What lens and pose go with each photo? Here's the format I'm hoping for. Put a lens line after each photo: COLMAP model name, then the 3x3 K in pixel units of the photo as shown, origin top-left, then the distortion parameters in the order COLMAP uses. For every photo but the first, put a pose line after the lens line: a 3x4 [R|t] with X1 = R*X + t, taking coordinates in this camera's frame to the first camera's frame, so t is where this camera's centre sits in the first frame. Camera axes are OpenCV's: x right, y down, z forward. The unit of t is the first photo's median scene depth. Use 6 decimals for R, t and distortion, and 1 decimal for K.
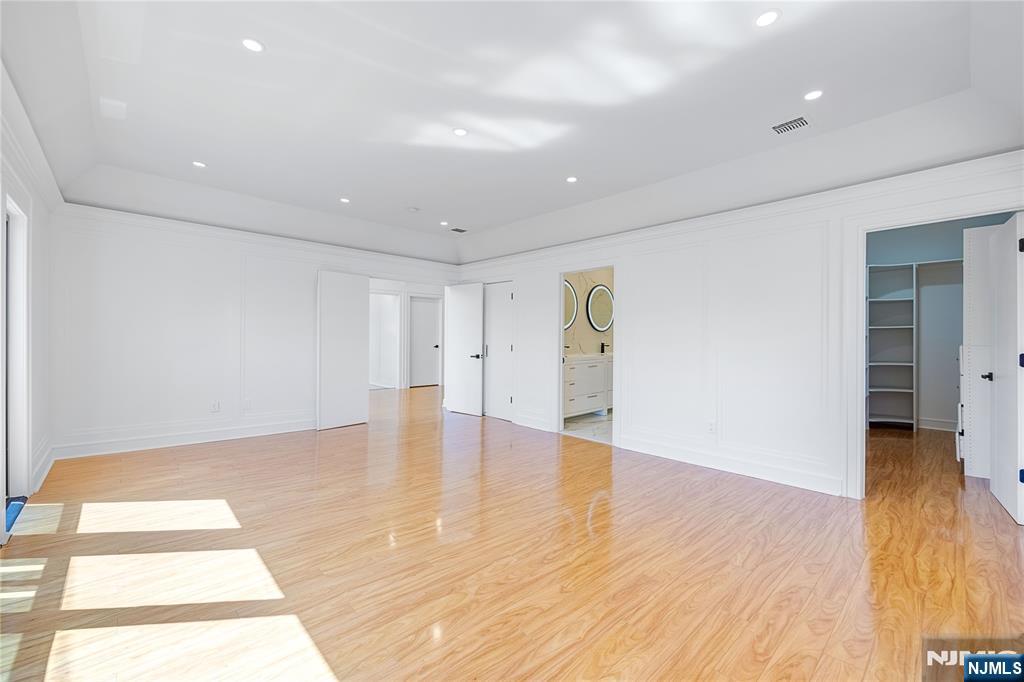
lens RADIAL K [[427.5, 0, 516.9], [0, 427.5, 328.3], [0, 0, 1]] dist [-0.002085, -0.000194]
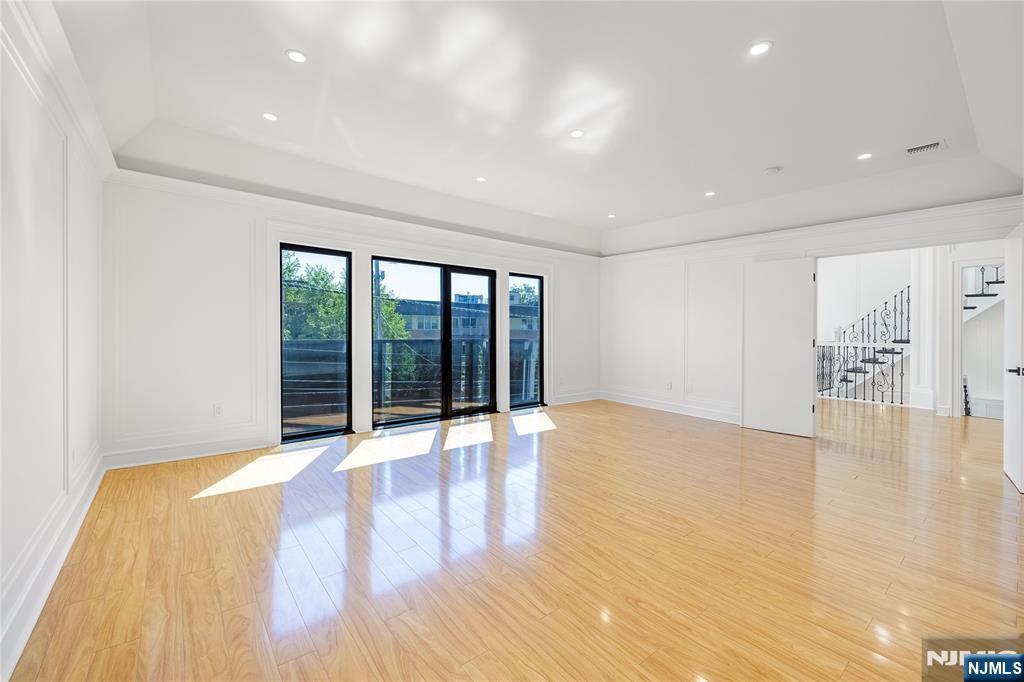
lens RADIAL K [[412.6, 0, 502.7], [0, 412.6, 333.2], [0, 0, 1]] dist [0.001323, 0.000008]
pose [[-0.086517, 0.001008, -0.996250, 0.875133], [0.014196, 0.999899, -0.000221, 0.027640], [0.996149, -0.014162, -0.086523, 0.875475]]
